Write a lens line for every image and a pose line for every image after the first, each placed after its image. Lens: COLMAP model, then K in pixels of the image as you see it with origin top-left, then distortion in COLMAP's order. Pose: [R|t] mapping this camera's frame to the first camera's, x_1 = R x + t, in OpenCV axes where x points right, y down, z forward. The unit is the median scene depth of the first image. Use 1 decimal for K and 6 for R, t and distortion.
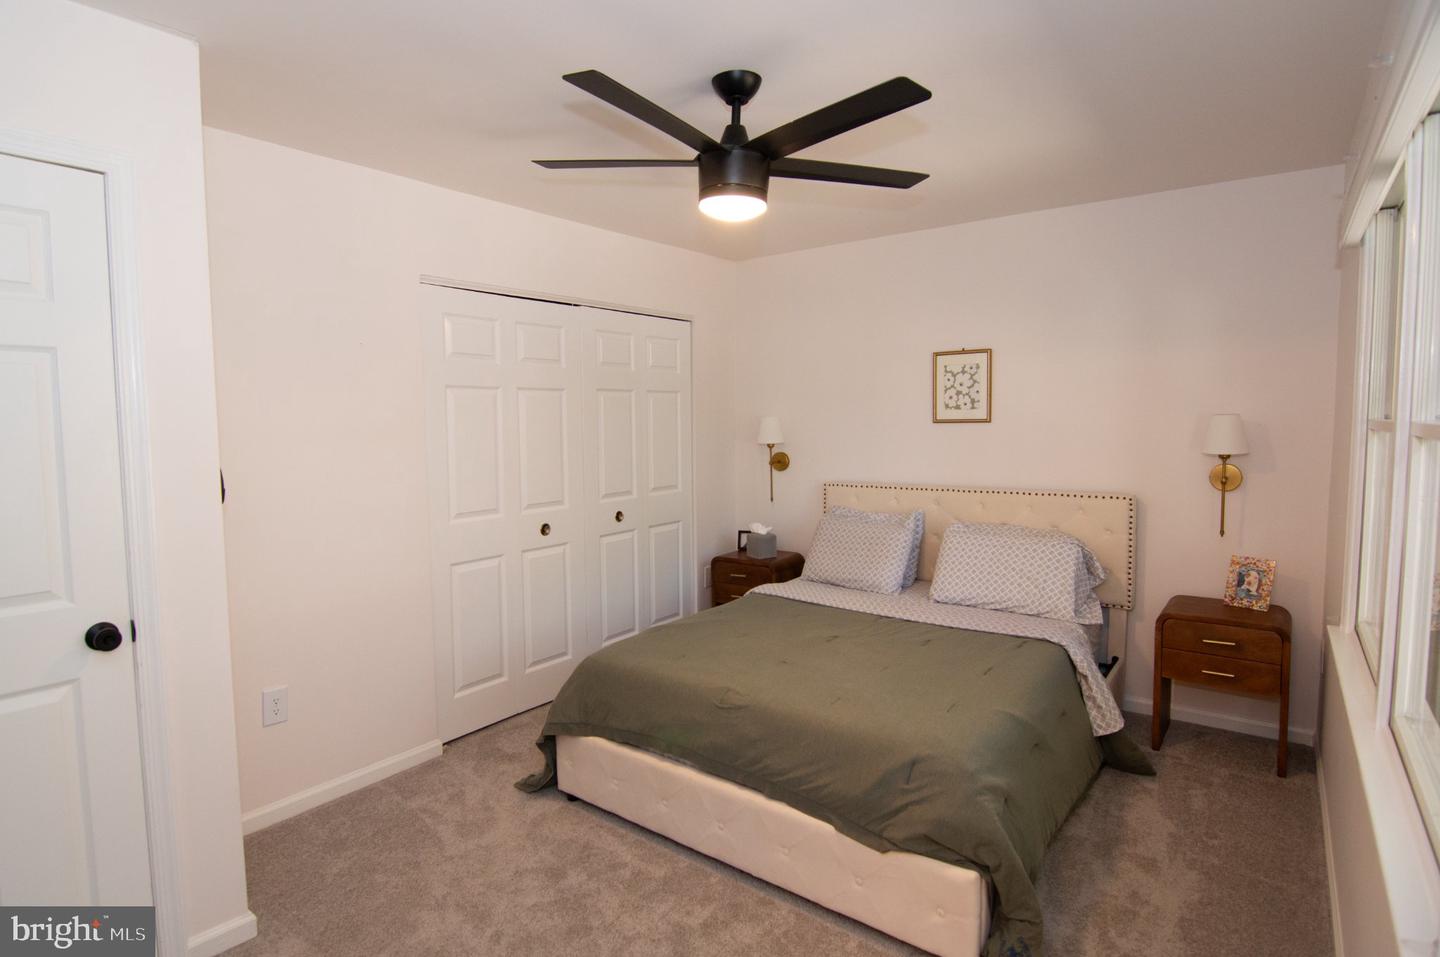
lens RADIAL K [[739.4, 0, 700.3], [0, 739.4, 474.0], [0, 0, 1]] dist [-0.000981, -0.013378]
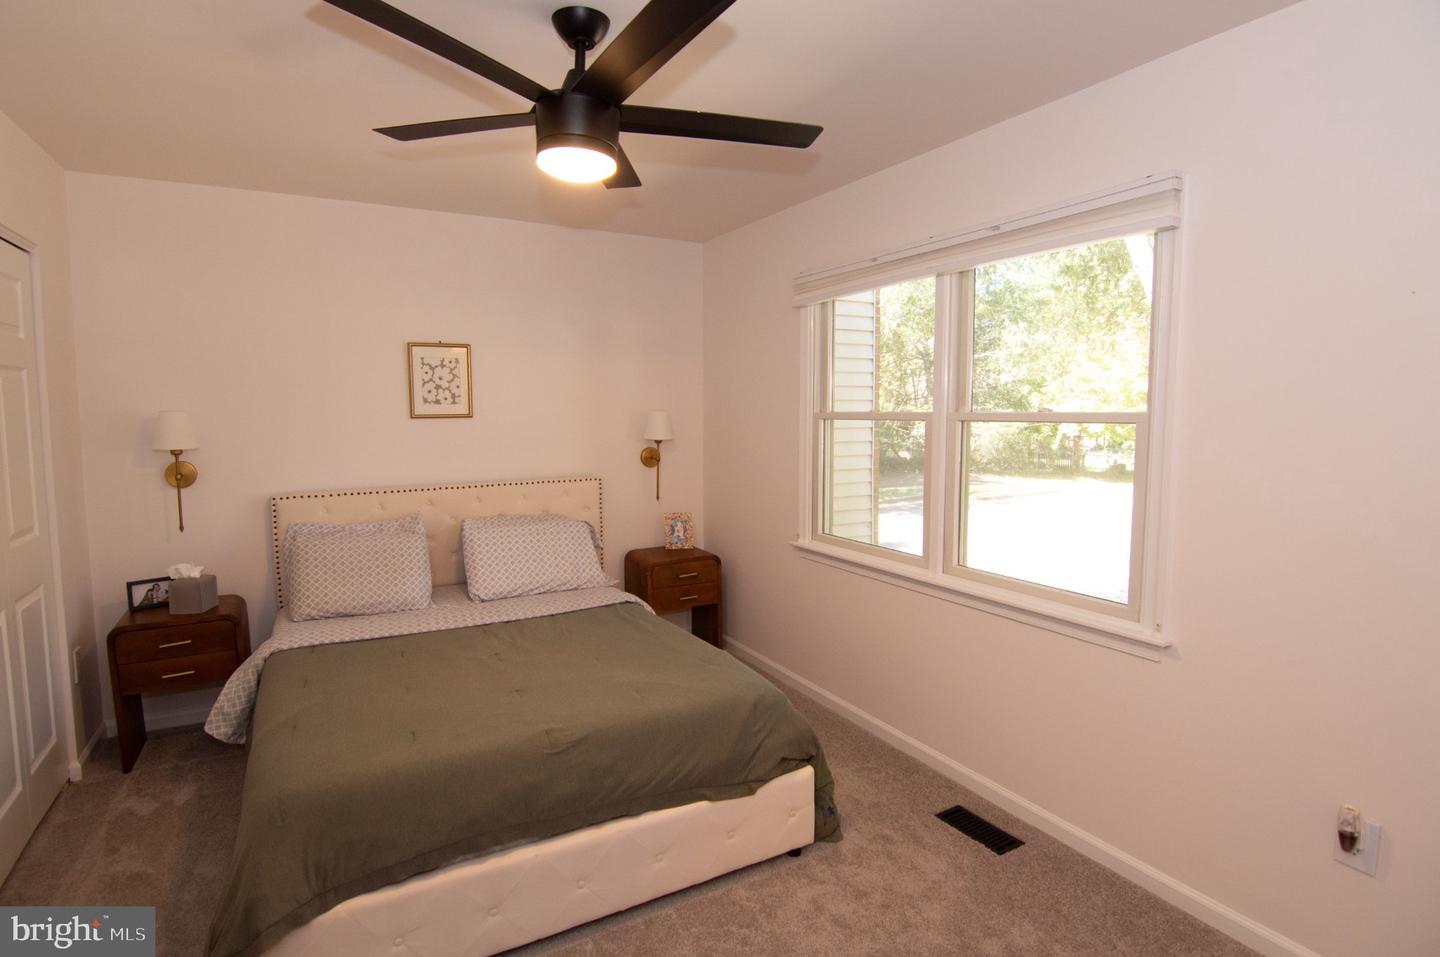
lens RADIAL K [[722.8, 0, 740.7], [0, 722.8, 470.3], [0, 0, 1]] dist [-0.002541, -0.000937]
pose [[0.398096, -0.071810, 0.914529, -0.391551], [0.069479, 0.996428, 0.047996, -0.021057], [-0.914709, 0.044434, 0.401663, 0.287677]]
